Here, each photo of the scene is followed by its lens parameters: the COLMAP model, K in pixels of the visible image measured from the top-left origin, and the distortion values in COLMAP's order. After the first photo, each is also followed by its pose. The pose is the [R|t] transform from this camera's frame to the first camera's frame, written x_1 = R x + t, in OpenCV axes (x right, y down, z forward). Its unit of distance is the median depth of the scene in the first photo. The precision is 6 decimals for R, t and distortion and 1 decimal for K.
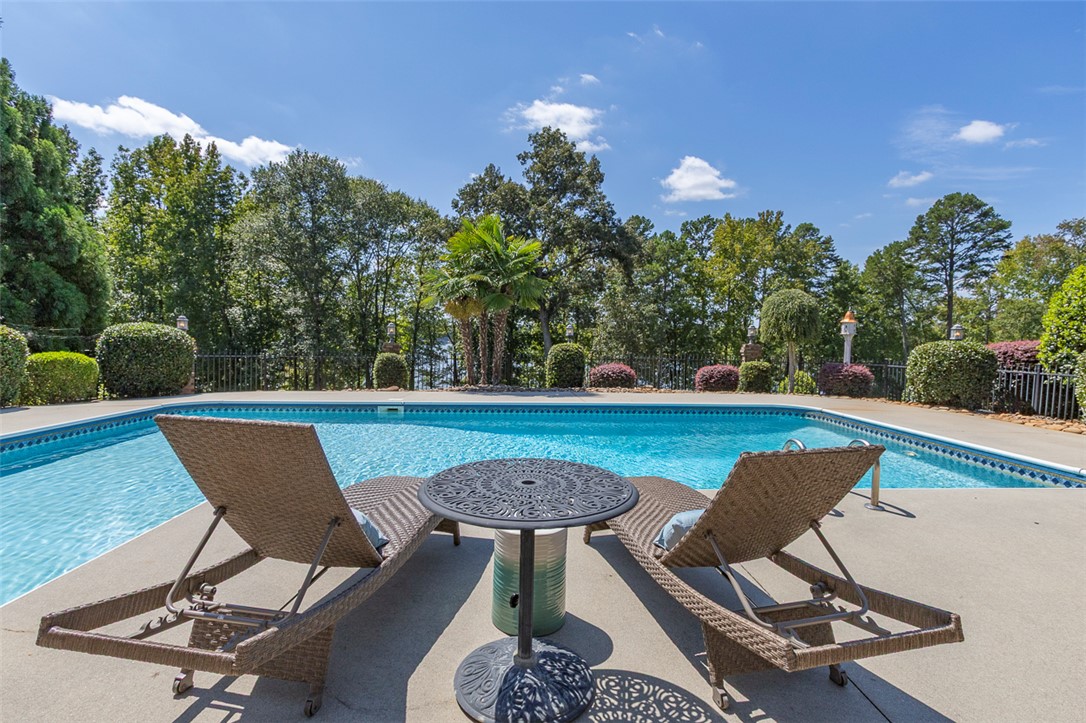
lens RADIAL K [[528.6, 0, 543.8], [0, 528.6, 355.1], [0, 0, 1]] dist [0.003590, 0.002881]
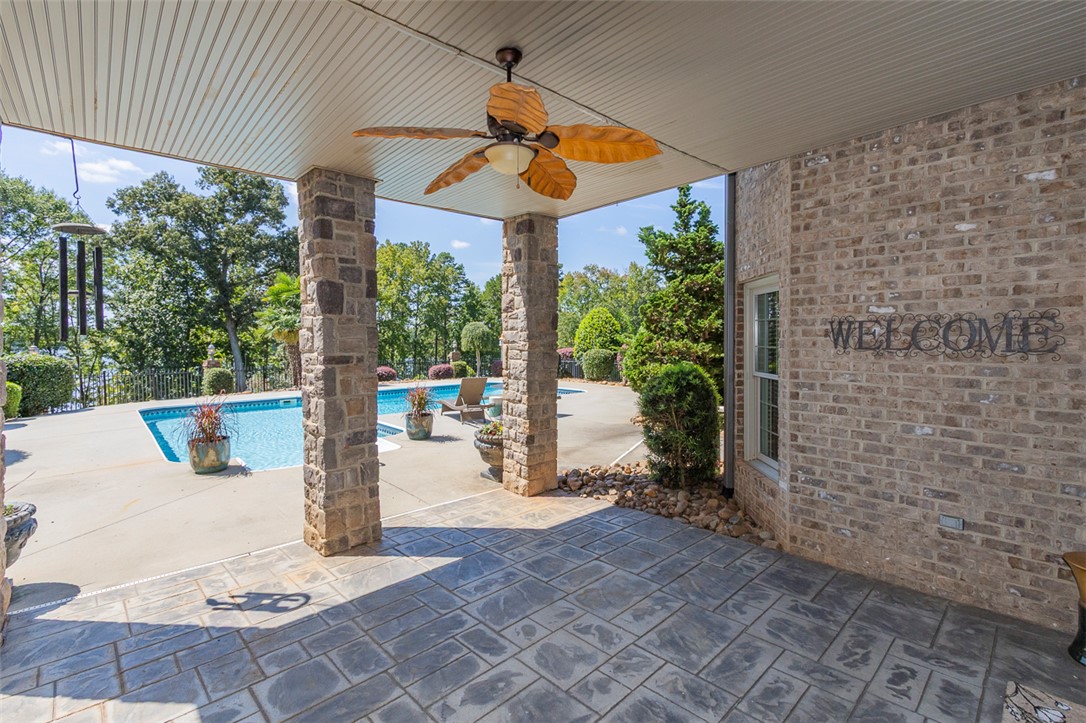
lens RADIAL K [[493.2, 0, 537.0], [0, 493.2, 357.9], [0, 0, 1]] dist [-0.000859, -0.000637]
pose [[0.786728, -0.040487, 0.615970, -0.094426], [0.035387, 0.999164, 0.020477, -0.005577], [-0.616284, 0.005688, 0.787503, -0.107473]]
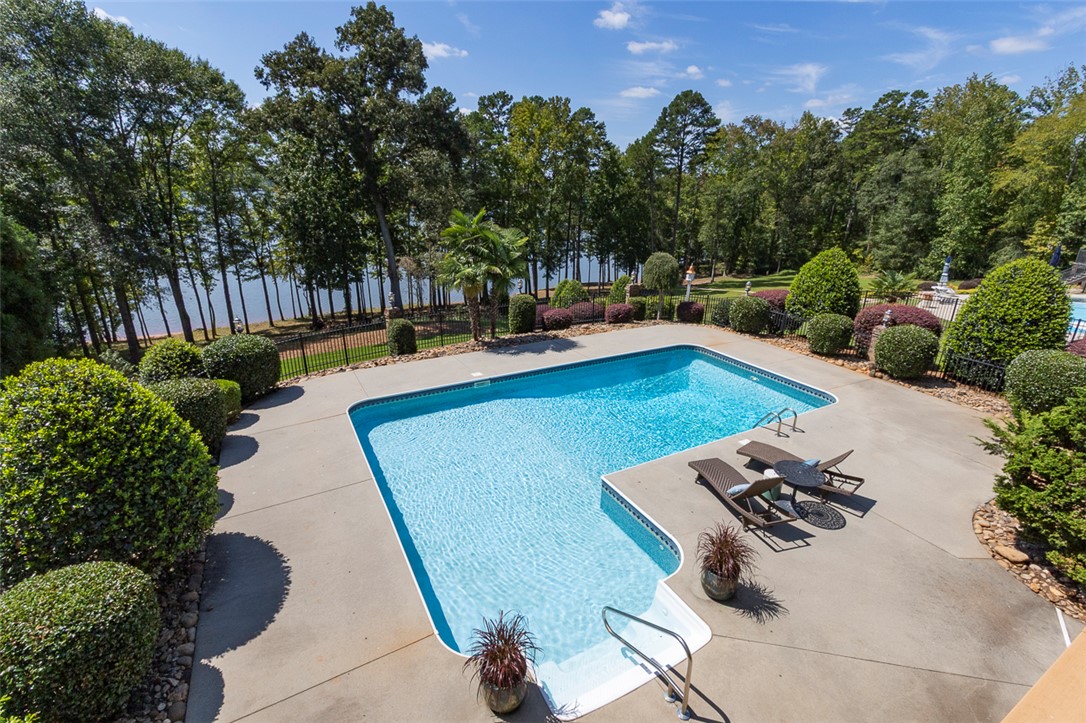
lens RADIAL K [[493.2, 0, 541.7], [0, 493.2, 360.4], [0, 0, 1]] dist [-0.000859, -0.000637]
pose [[0.905475, -0.136993, 0.401682, -0.105005], [0.008243, 0.951968, 0.306087, -0.058227], [-0.424320, -0.273844, 0.863112, -0.042153]]
